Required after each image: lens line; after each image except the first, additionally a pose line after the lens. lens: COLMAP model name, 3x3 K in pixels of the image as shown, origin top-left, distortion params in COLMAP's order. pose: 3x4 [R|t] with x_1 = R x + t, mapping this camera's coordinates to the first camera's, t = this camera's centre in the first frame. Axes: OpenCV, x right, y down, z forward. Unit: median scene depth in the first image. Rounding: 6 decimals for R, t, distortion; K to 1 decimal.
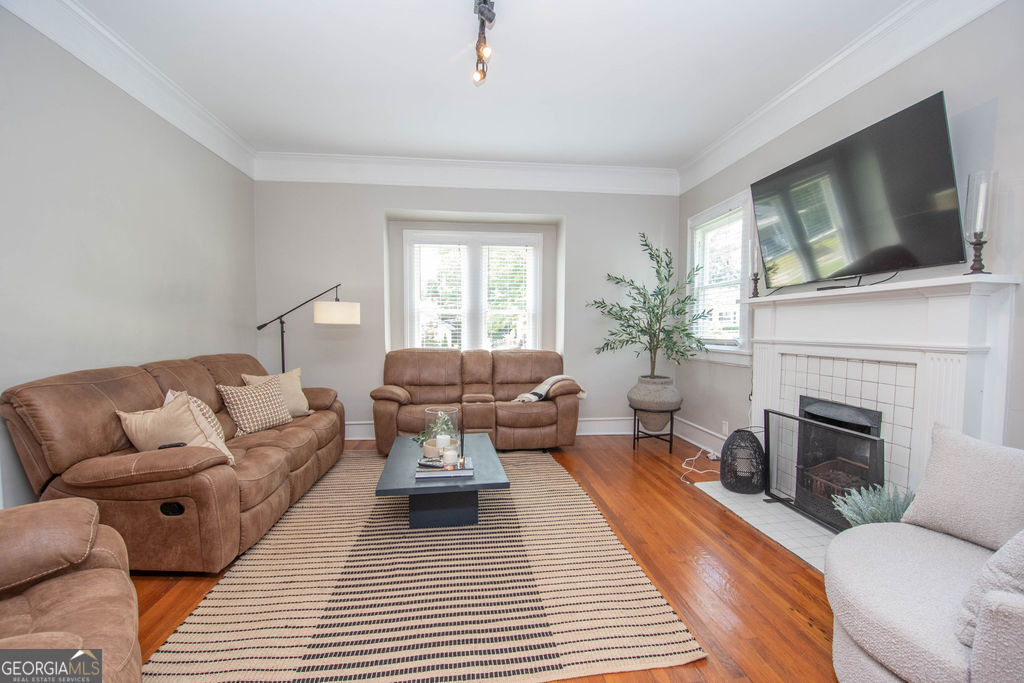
lens RADIAL K [[454.7, 0, 509.0], [0, 454.7, 345.2], [0, 0, 1]] dist [-0.005317, -0.005799]
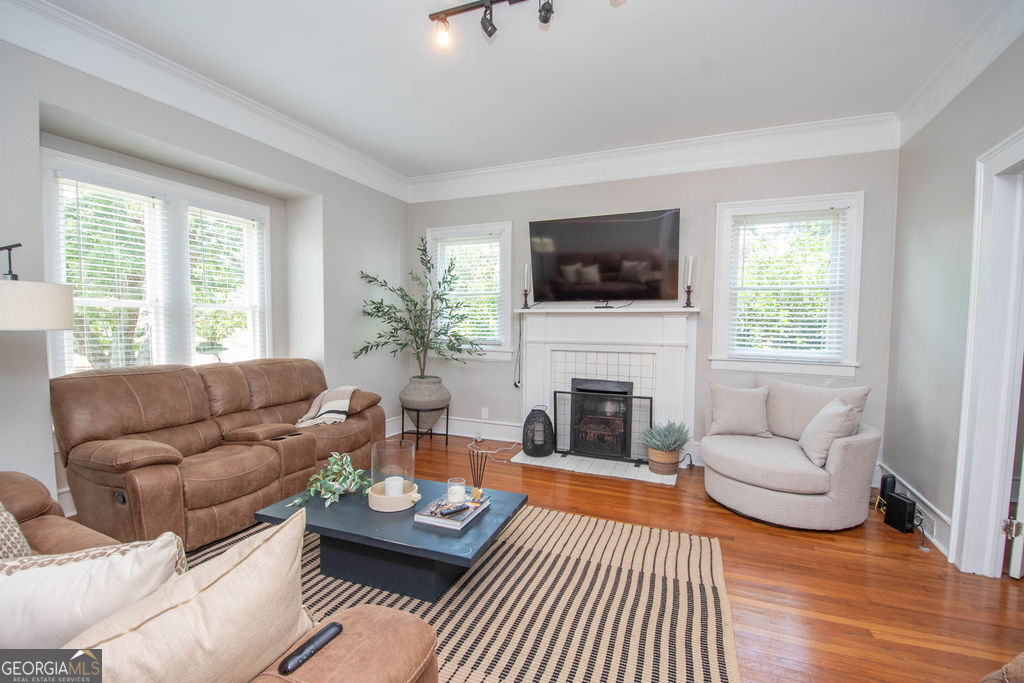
lens RADIAL K [[454.7, 0, 509.5], [0, 454.7, 344.0], [0, 0, 1]] dist [-0.005317, -0.005799]
pose [[0.472810, -0.029015, 0.880687, -0.678428], [0.023693, 0.999515, 0.020210, -0.031330], [-0.880846, 0.011311, 0.473268, 0.447109]]
